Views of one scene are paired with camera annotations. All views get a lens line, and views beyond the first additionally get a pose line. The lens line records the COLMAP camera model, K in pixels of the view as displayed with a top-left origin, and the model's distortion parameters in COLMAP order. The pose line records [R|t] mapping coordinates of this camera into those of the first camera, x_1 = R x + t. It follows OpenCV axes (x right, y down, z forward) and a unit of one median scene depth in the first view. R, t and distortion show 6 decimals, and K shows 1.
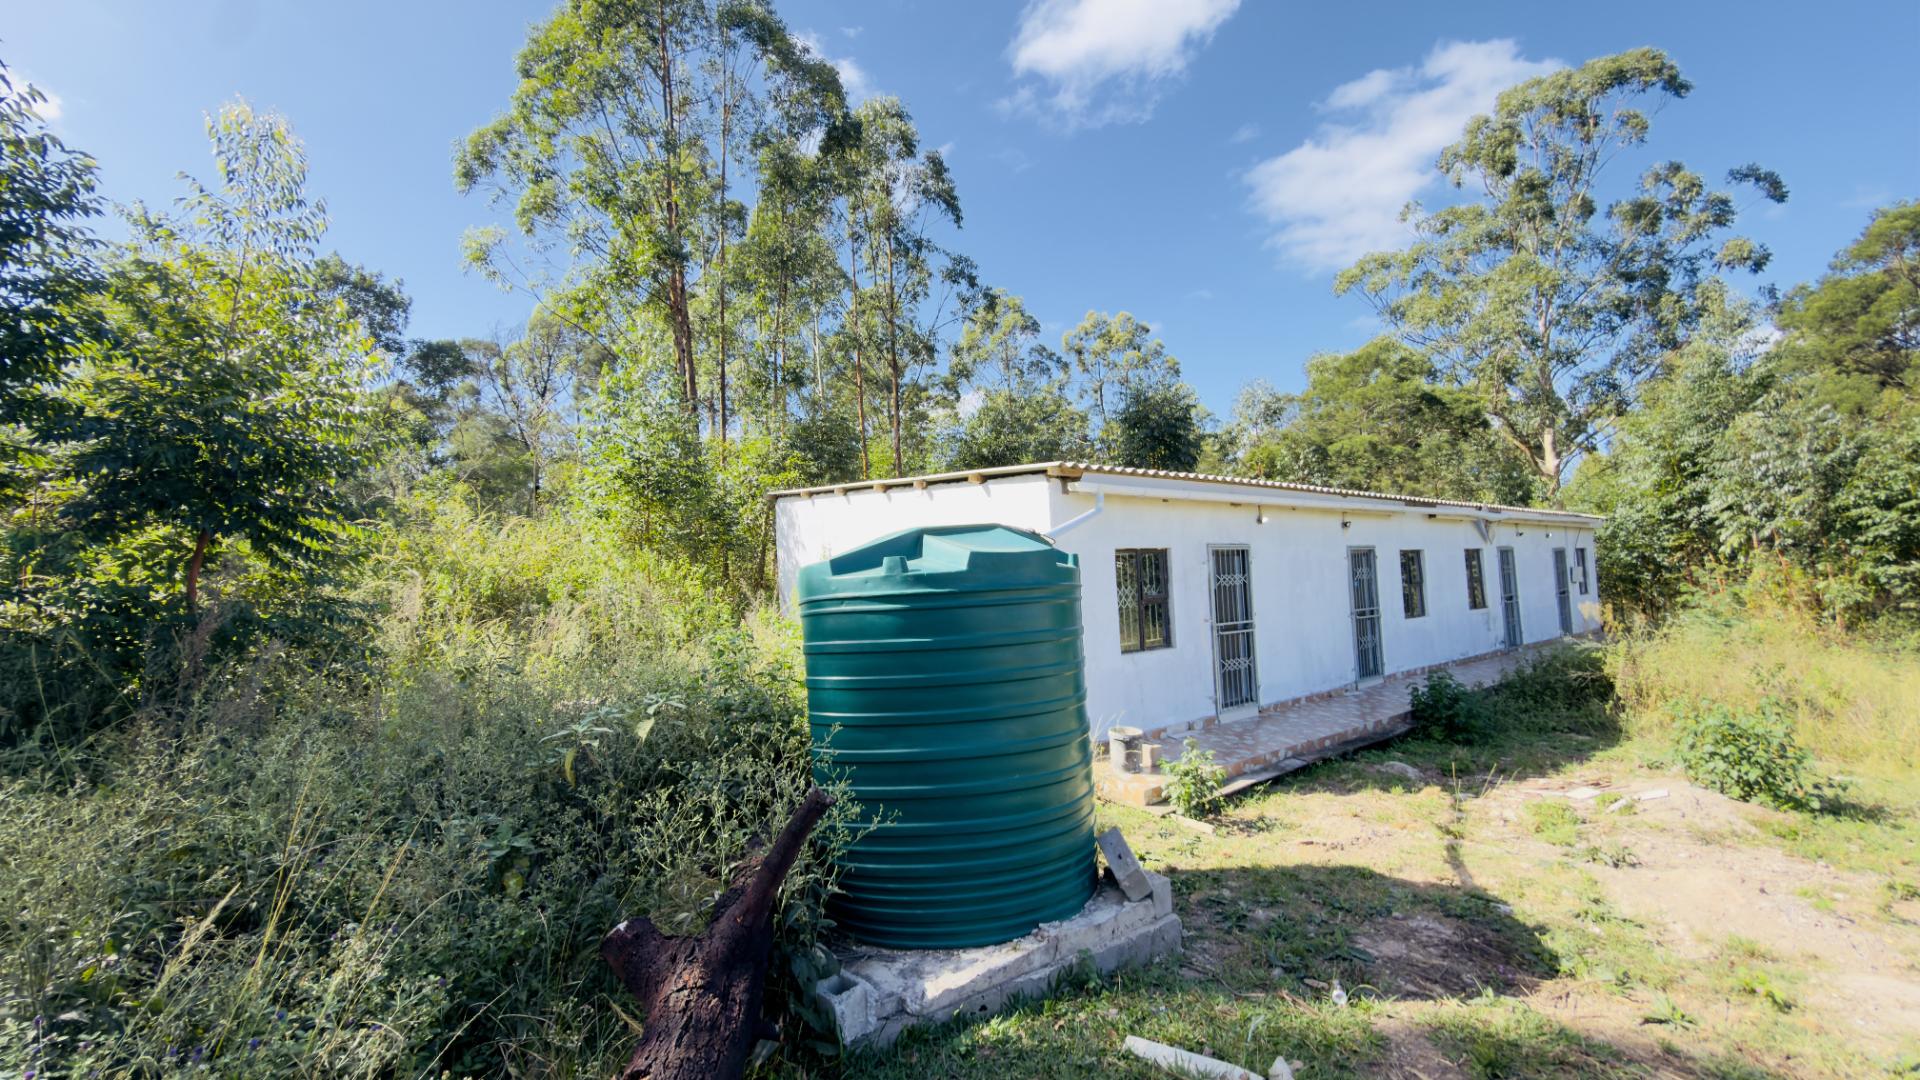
lens RADIAL K [[767.9, 0, 962.8], [0, 767.9, 540.7], [0, 0, 1]] dist [0.001752, -0.000250]
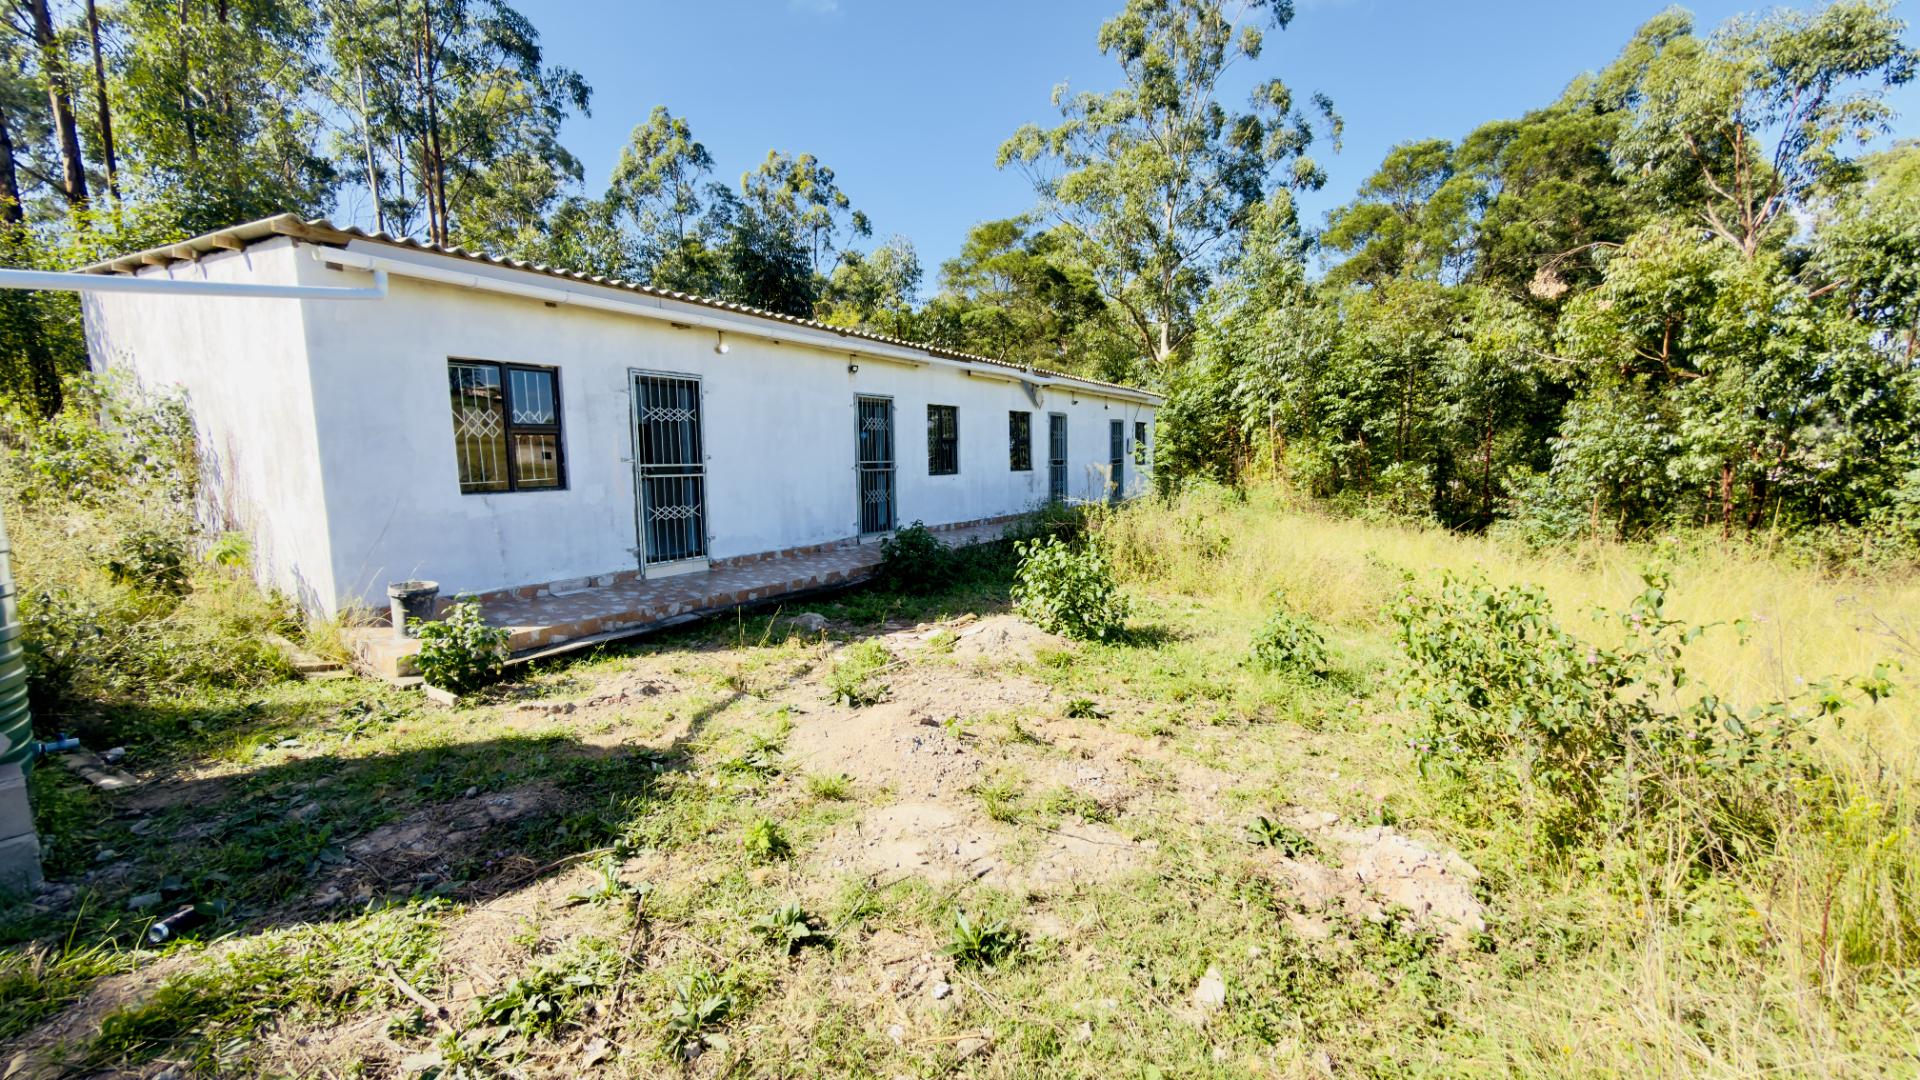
lens RADIAL K [[767.9, 0, 956.3], [0, 767.9, 542.9], [0, 0, 1]] dist [0.001752, -0.000250]
pose [[0.940384, -0.008938, 0.339997, 0.323241], [-0.047698, 0.986310, 0.157855, 0.036649], [-0.336753, -0.164661, 0.927084, 0.062657]]
